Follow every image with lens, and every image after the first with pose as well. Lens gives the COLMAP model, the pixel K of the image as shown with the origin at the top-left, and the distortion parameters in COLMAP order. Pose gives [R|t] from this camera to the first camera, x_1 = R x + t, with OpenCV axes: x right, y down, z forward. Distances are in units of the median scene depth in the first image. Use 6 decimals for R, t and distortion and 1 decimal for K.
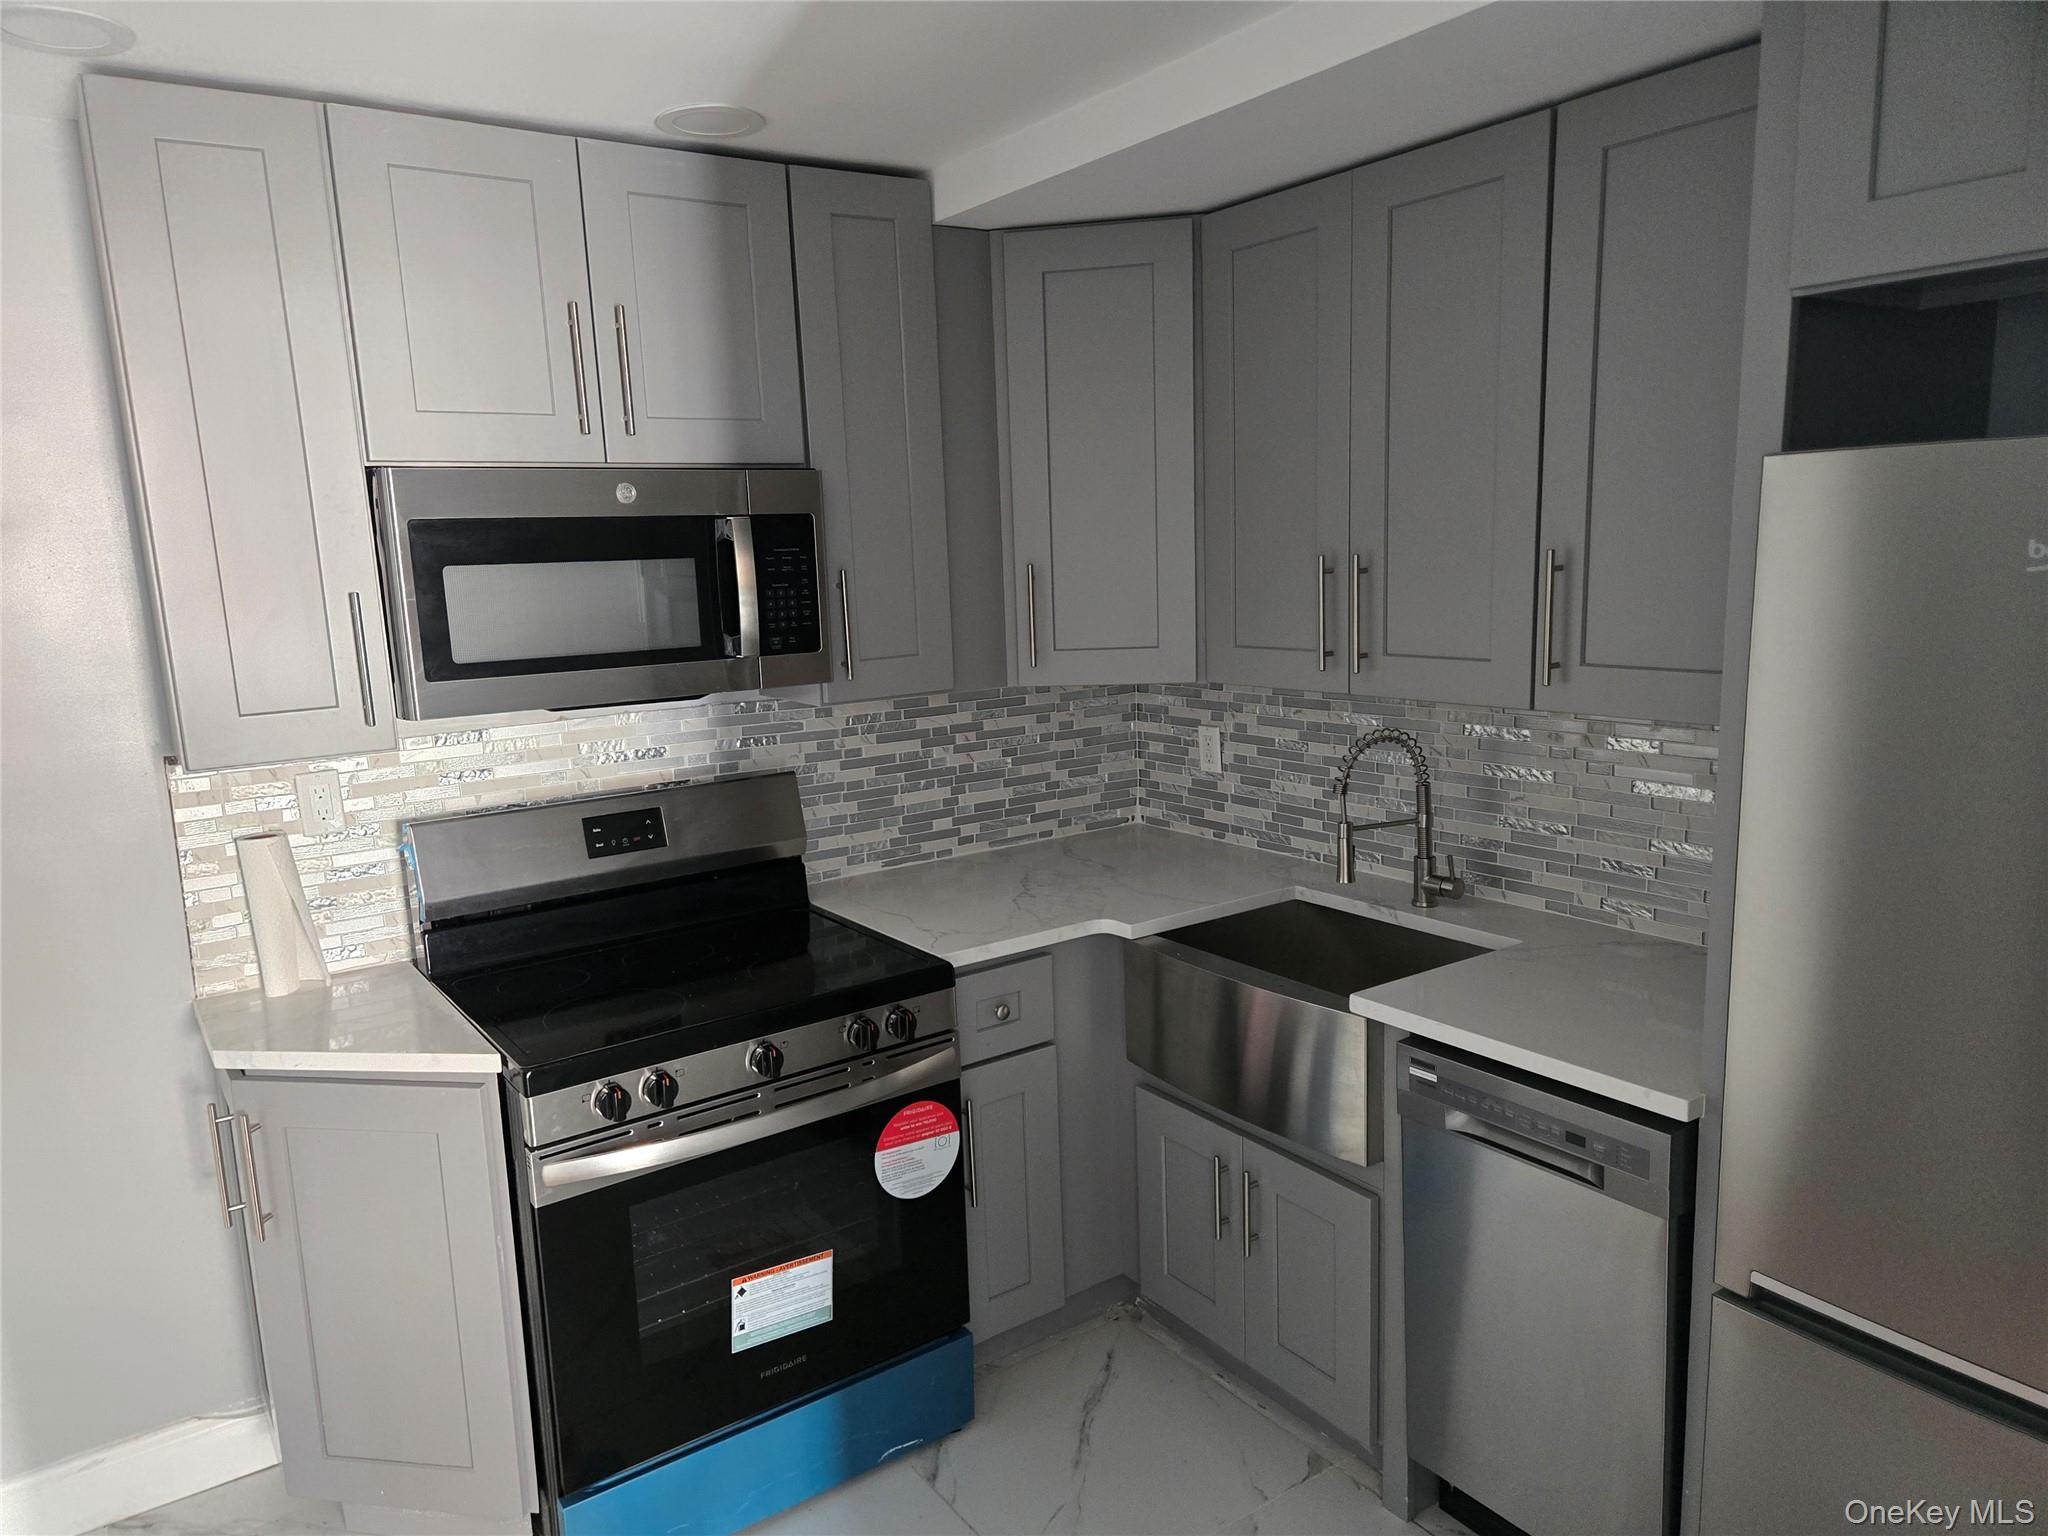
lens RADIAL K [[1385.8, 0, 986.2], [0, 1385.8, 790.6], [0, 0, 1]] dist [0.077421, -0.071237]
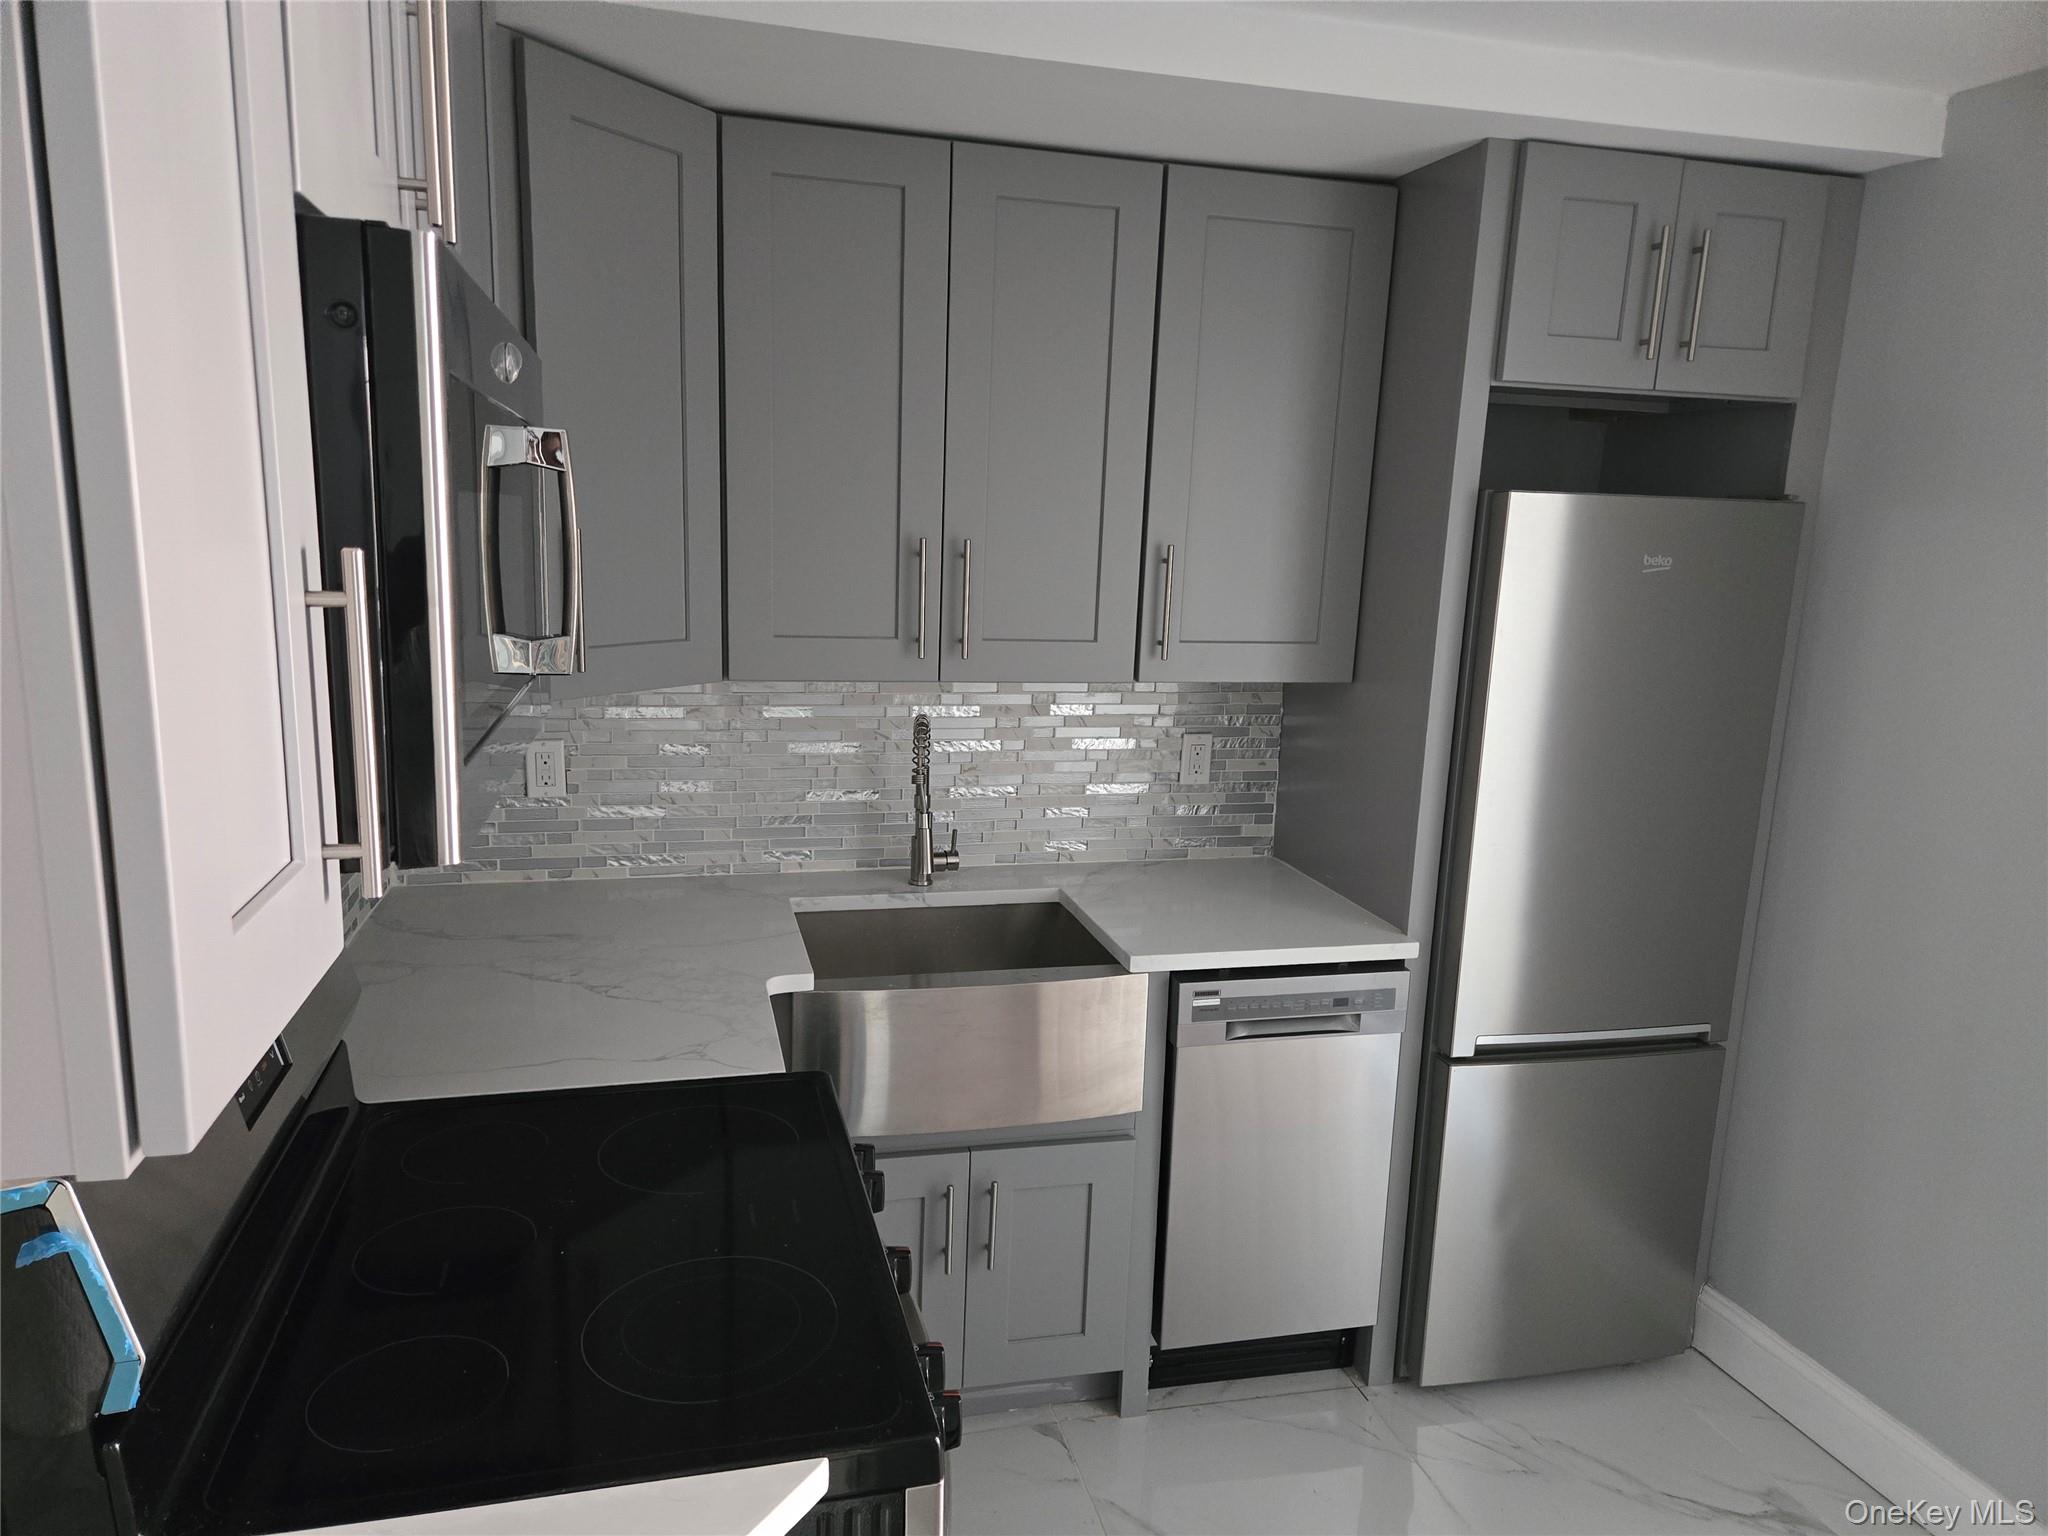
lens RADIAL K [[1385.8, 0, 1017.1], [0, 1385.8, 794.6], [0, 0, 1]] dist [0.077421, -0.071237]
pose [[0.332580, -0.133792, 0.933536, -0.673633], [0.121593, 0.987707, 0.098237, -0.082897], [-0.935204, 0.080840, 0.344760, 0.640668]]
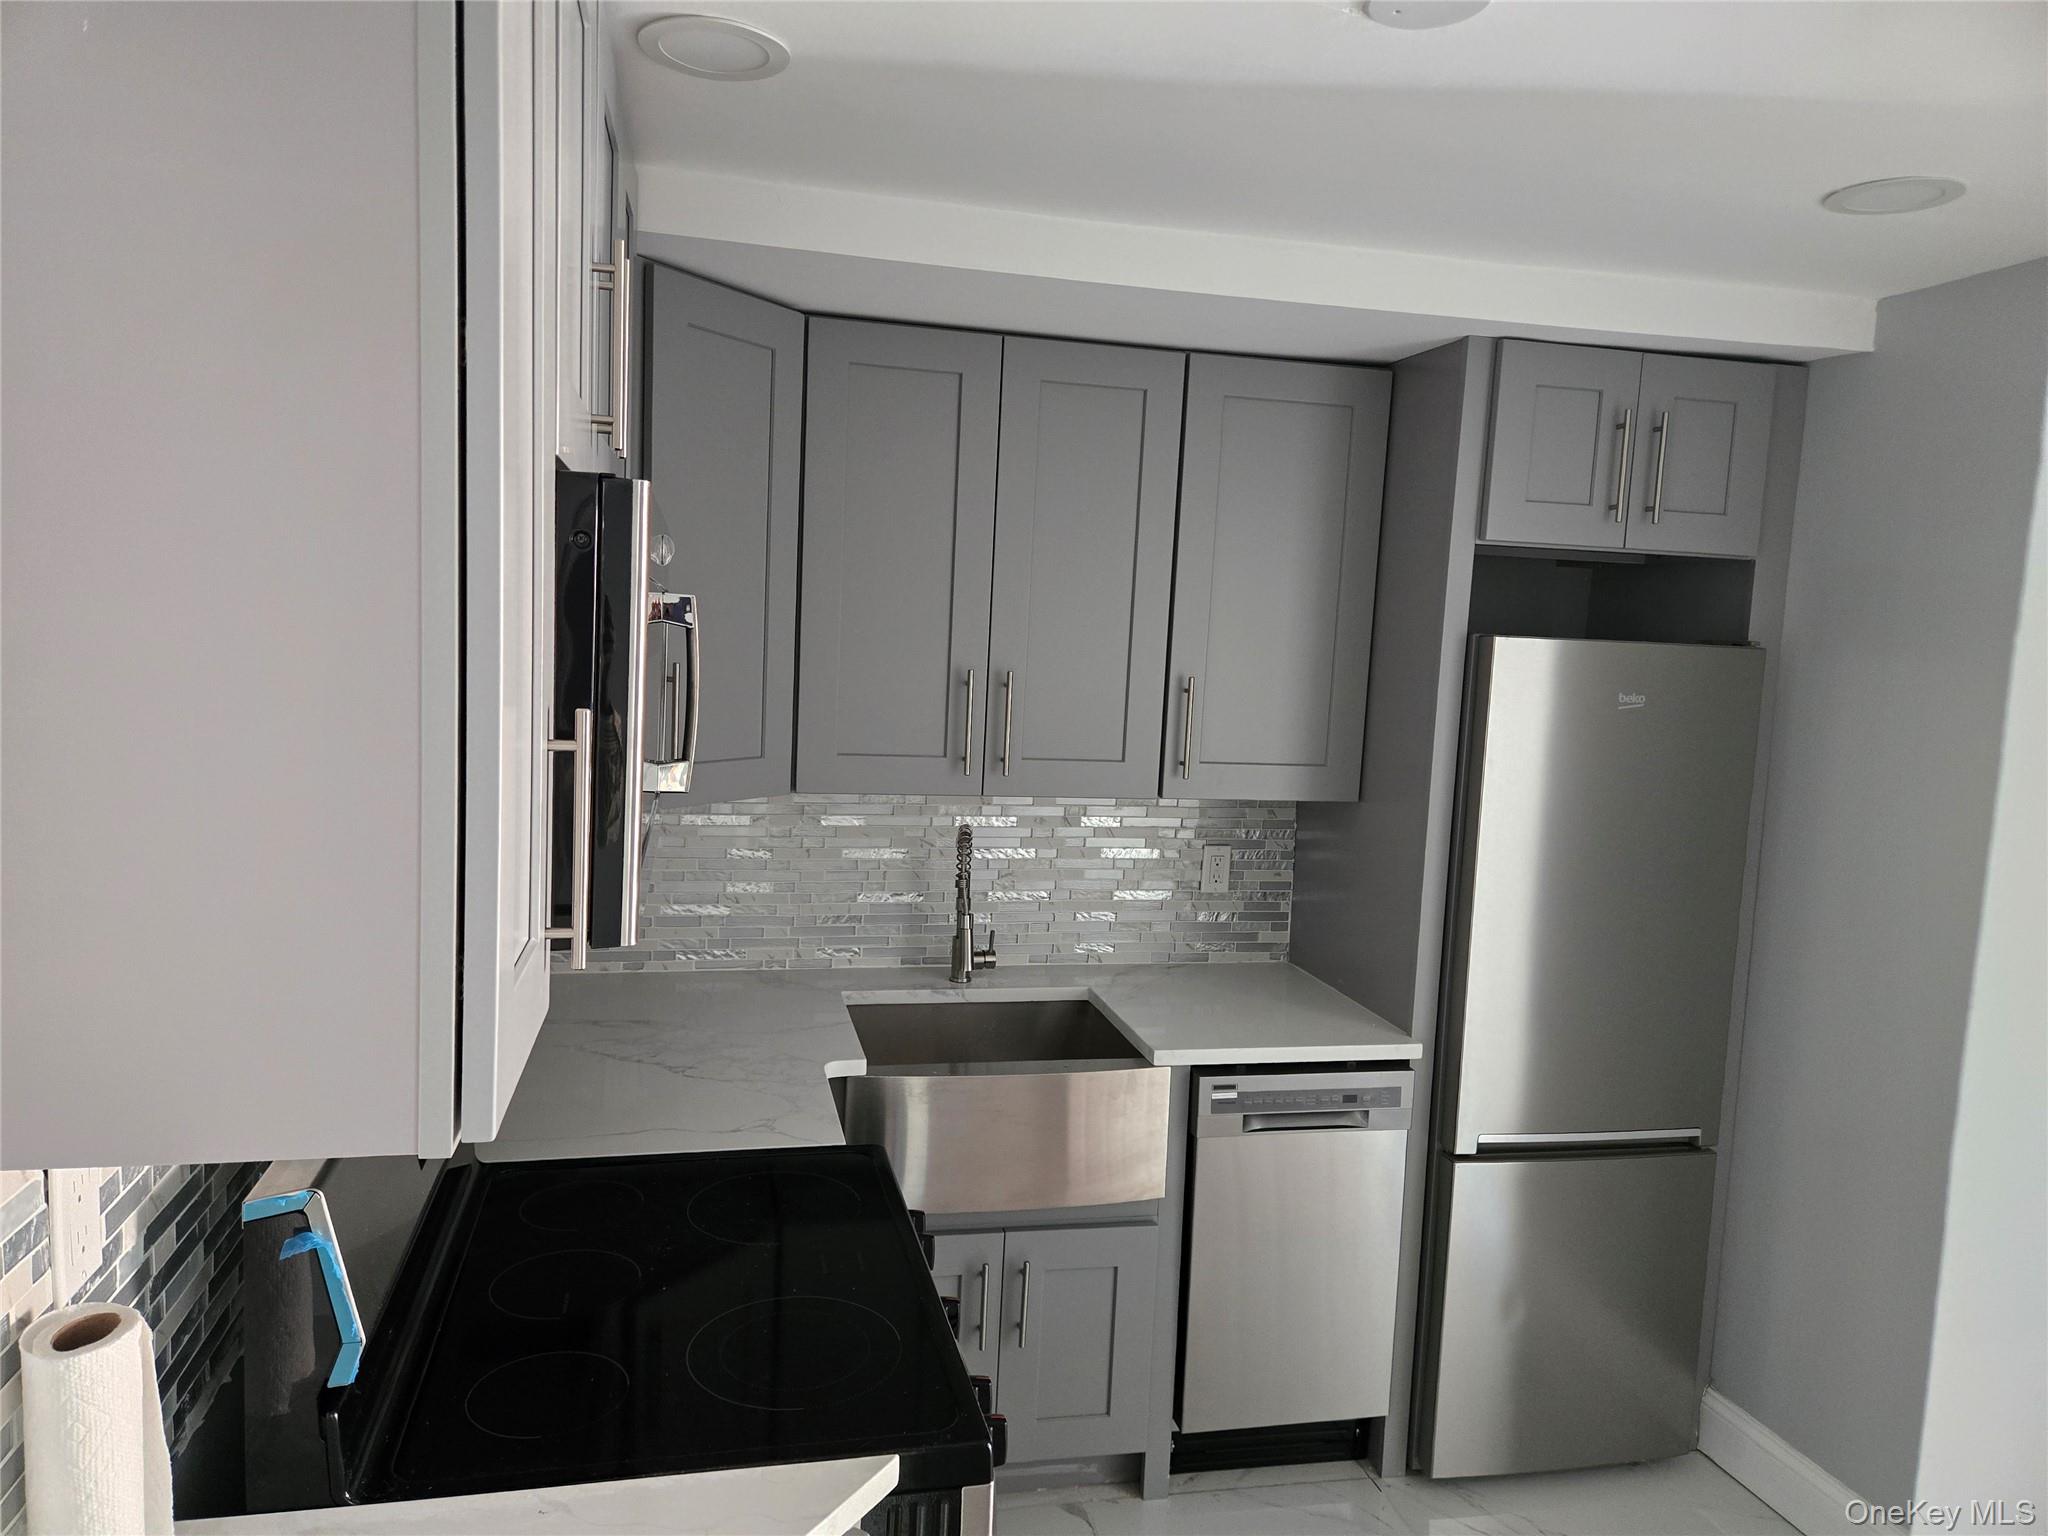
lens RADIAL K [[1385.8, 0, 1001.2], [0, 1385.8, 758.5], [0, 0, 1]] dist [0.077421, -0.071237]
pose [[0.360867, -0.033854, 0.932002, -0.779167], [0.108396, 0.994091, -0.005861, -0.093699], [-0.926296, 0.103140, 0.362405, 0.611025]]
